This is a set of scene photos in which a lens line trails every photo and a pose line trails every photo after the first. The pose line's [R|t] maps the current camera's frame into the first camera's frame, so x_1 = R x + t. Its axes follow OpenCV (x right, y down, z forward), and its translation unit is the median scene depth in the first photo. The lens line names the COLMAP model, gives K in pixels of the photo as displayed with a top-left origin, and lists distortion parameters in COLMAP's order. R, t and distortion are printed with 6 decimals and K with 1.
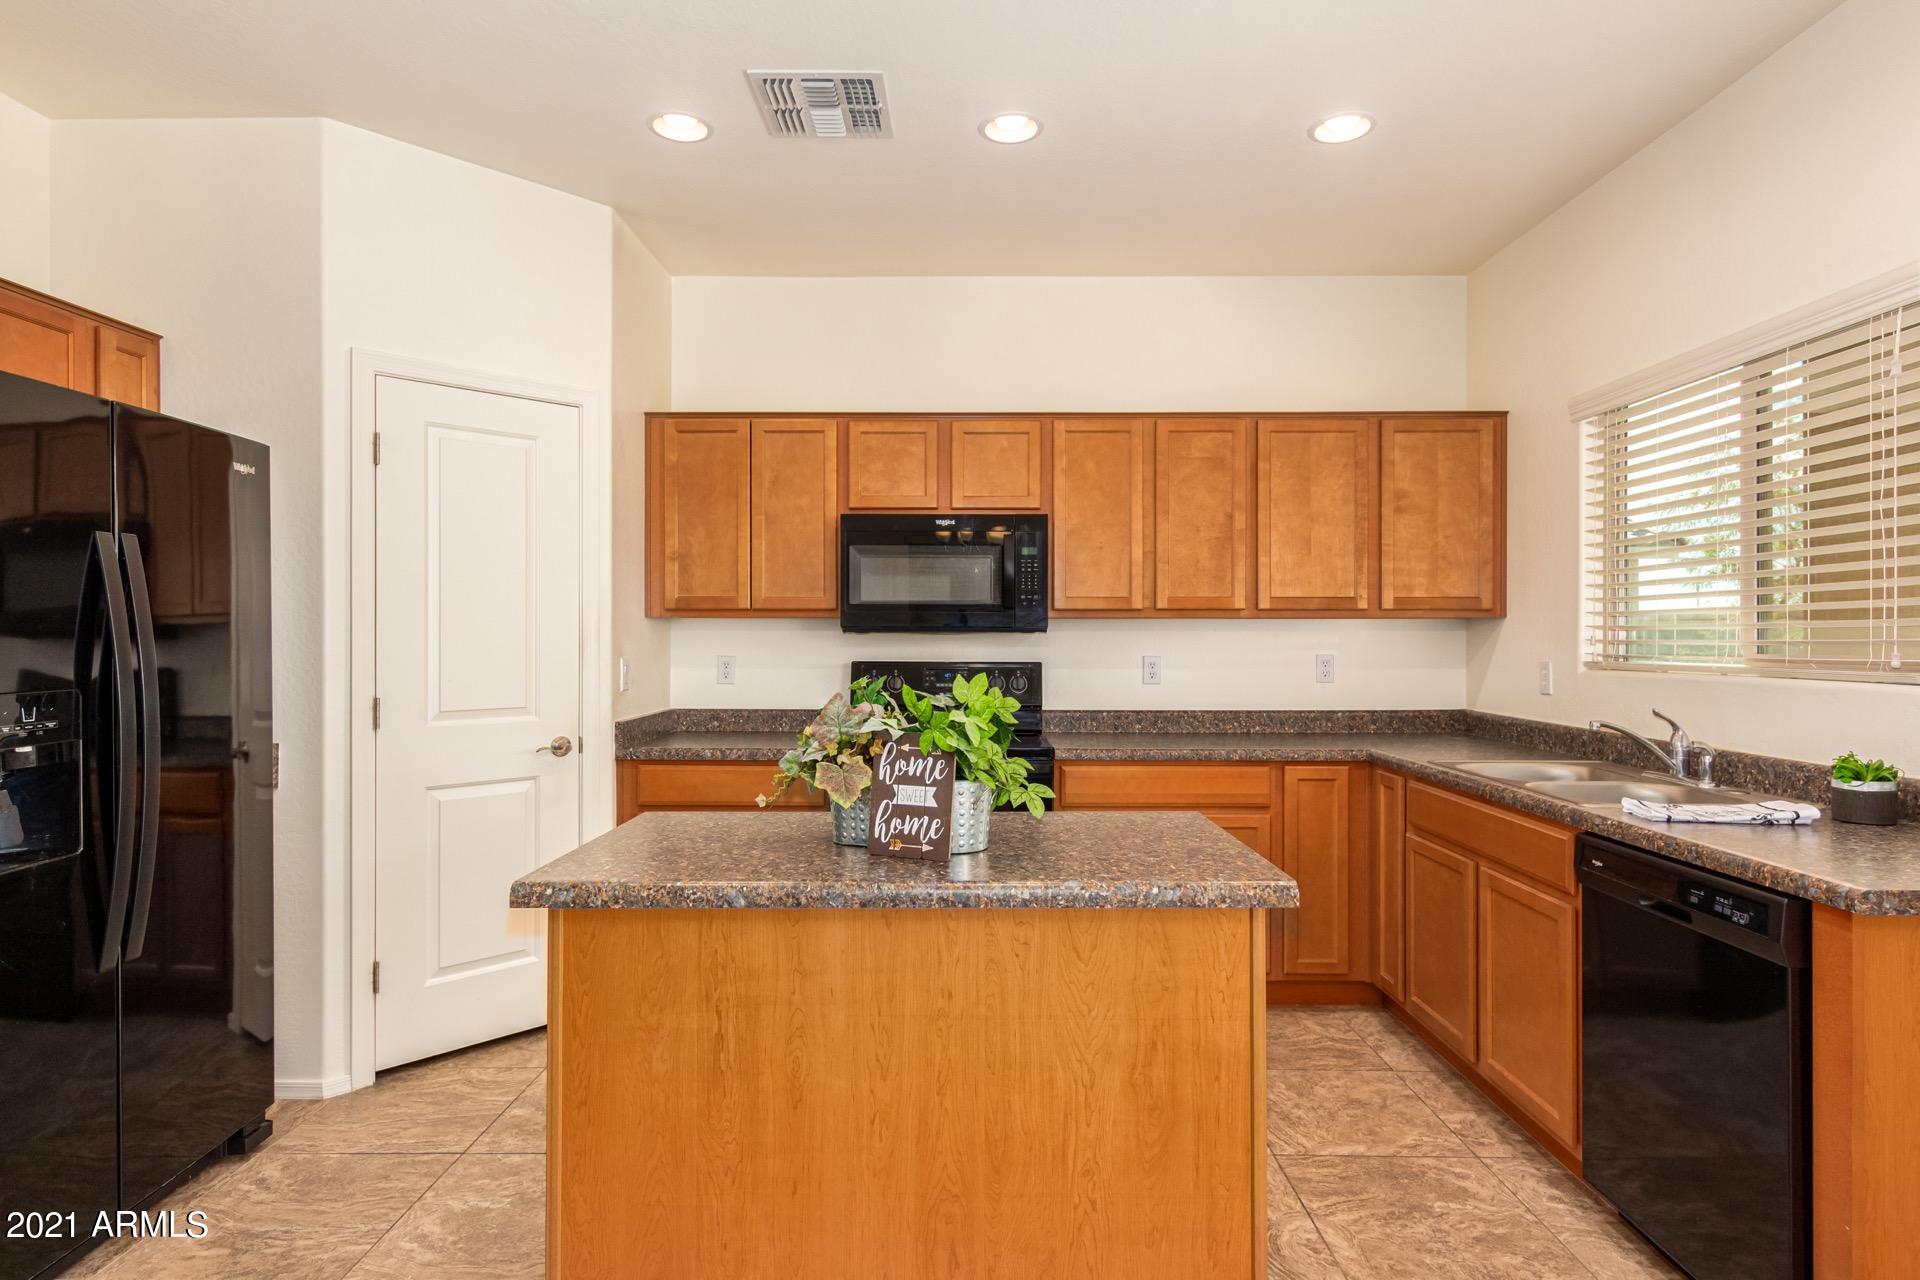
lens RADIAL K [[1029.6, 0, 961.0], [0, 1029.6, 623.6], [0, 0, 1]] dist [0.005931, -0.000182]
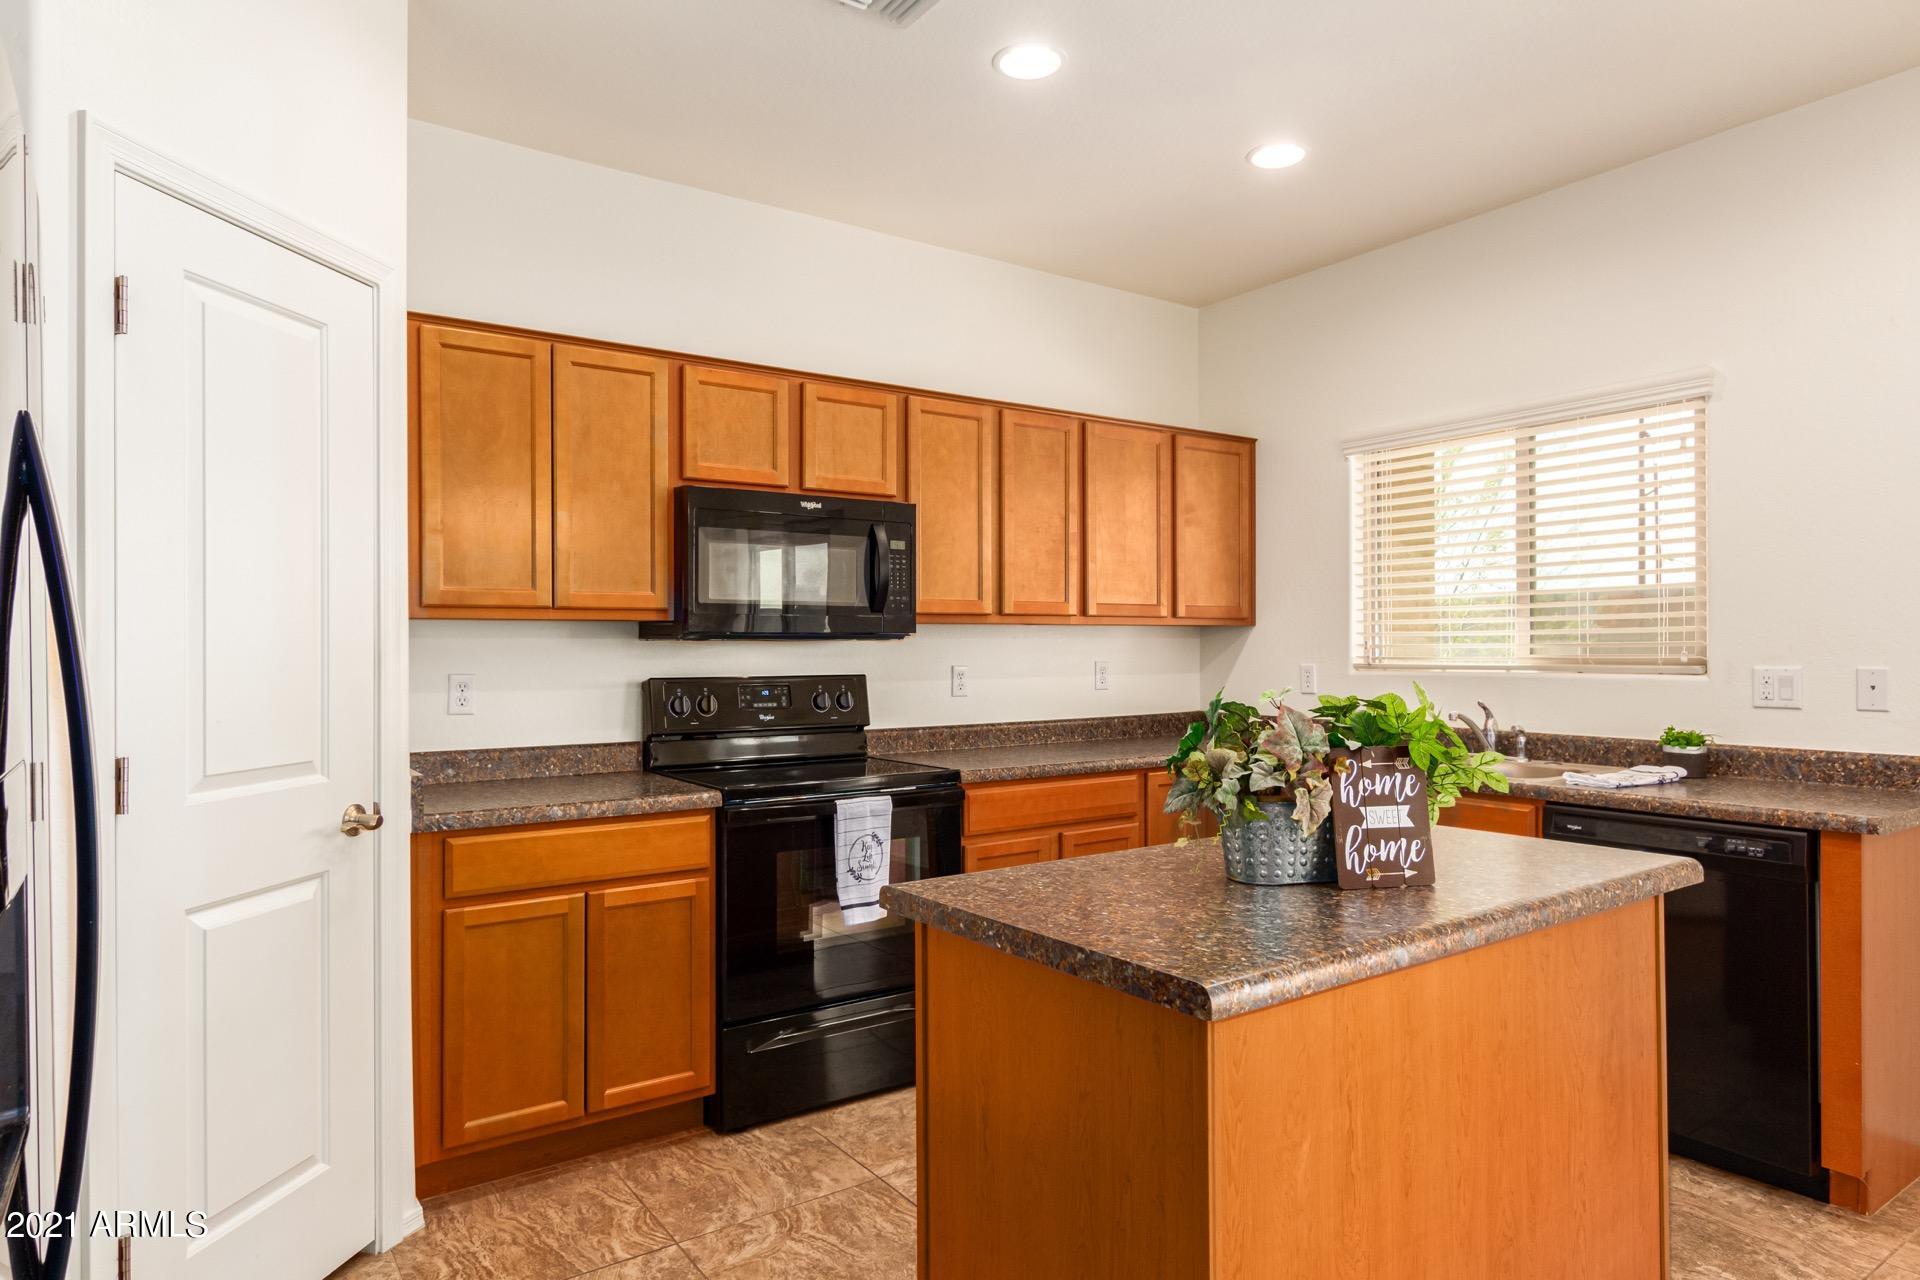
lens RADIAL K [[1126.4, 0, 960.0], [0, 1126.4, 640.0], [0, 0, 1]] dist [0.000704, 0.001408]
pose [[0.818279, -0.001161, 0.574820, -0.521303], [-0.001098, 0.999993, 0.003583, 0.006517], [-0.574820, -0.003563, 0.818272, 0.240015]]
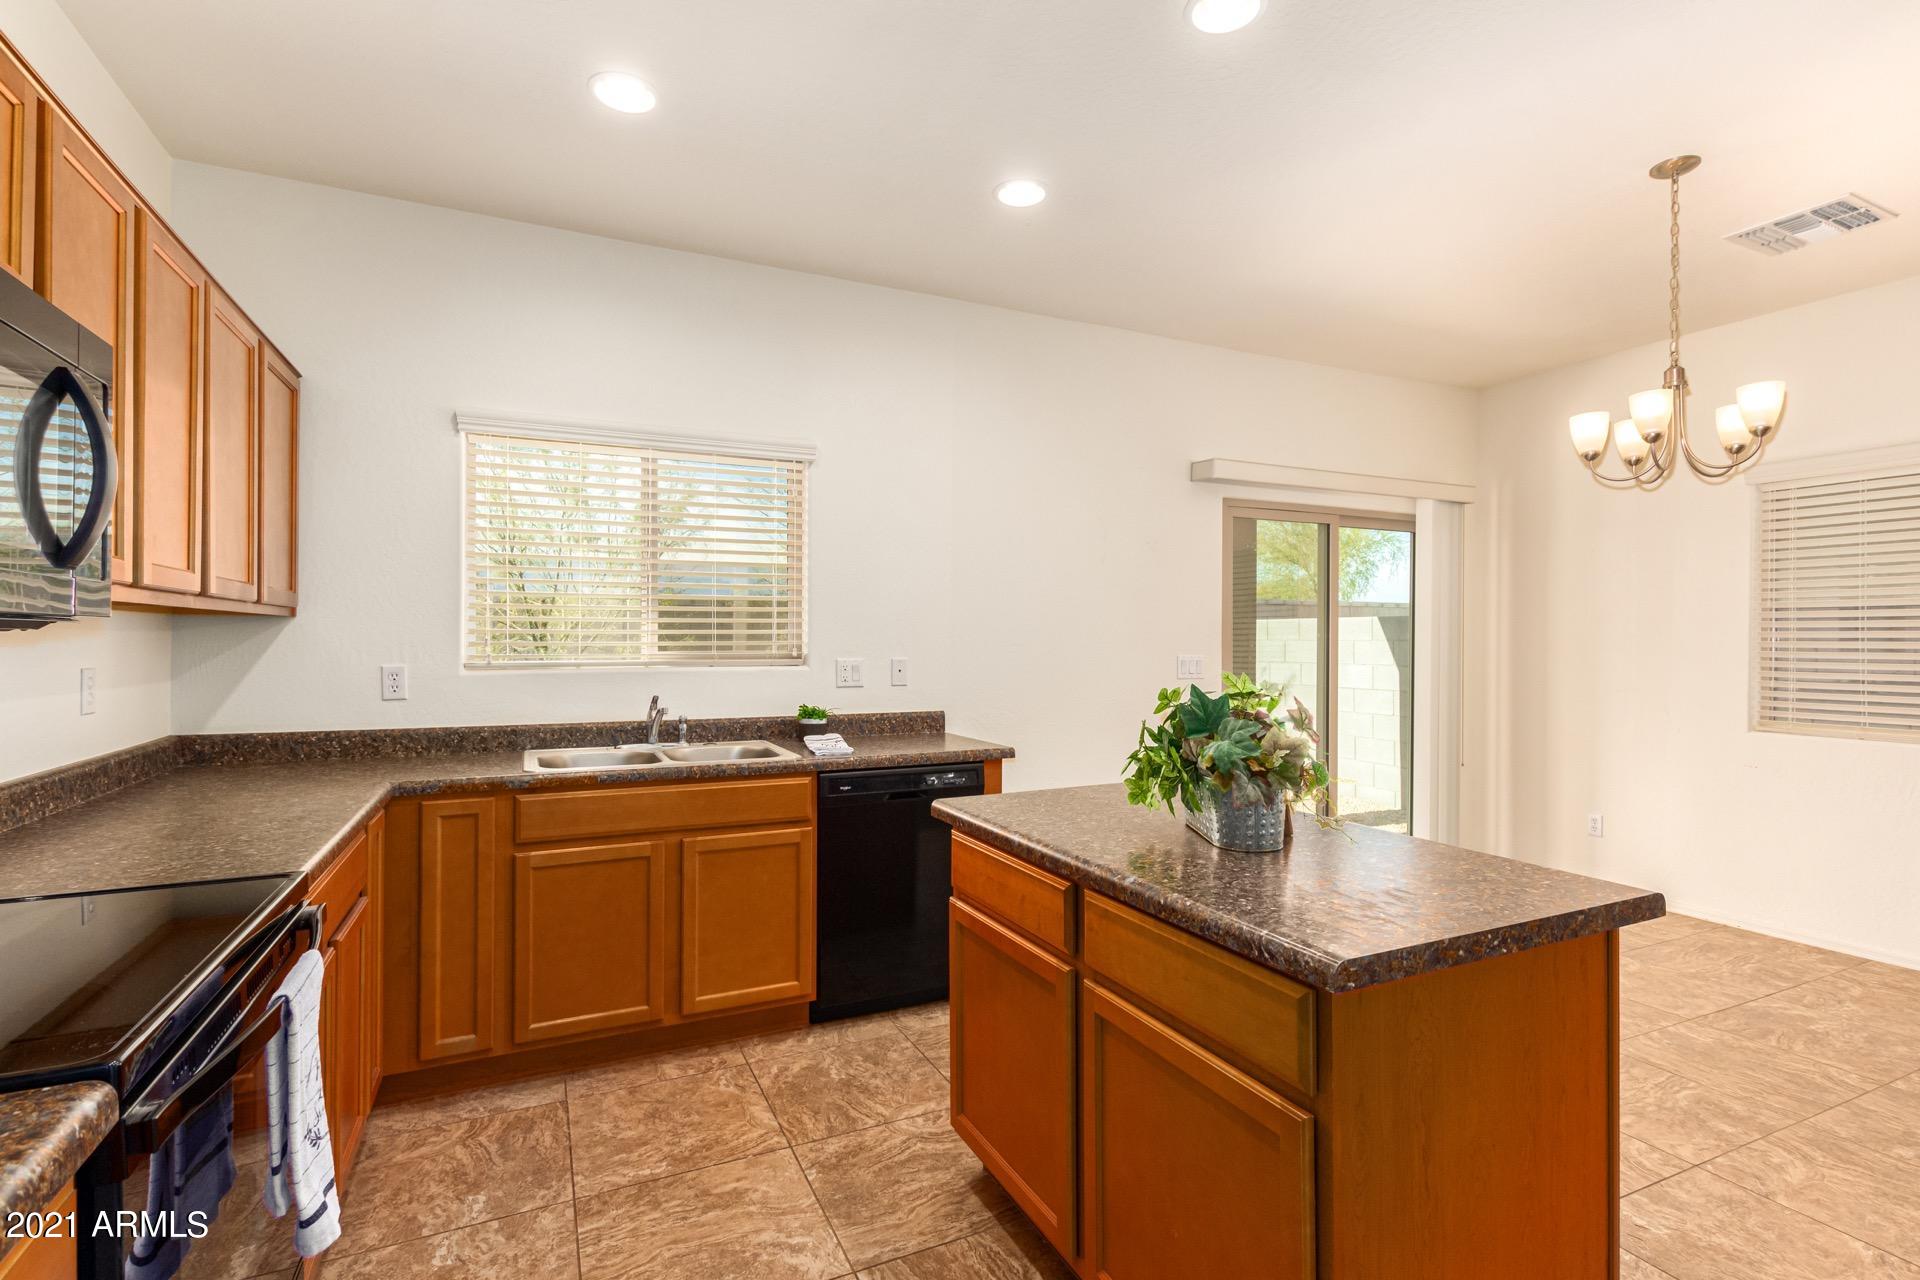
lens RADIAL K [[895.2, 0, 958.6], [0, 895.2, 650.2], [0, 0, 1]] dist [0.017872, 0.000022]
pose [[-0.427403, -0.006627, 0.904037, -0.466311], [-0.009399, 0.999952, 0.002887, 0.017398], [-0.904013, -0.007263, -0.427444, 1.014031]]
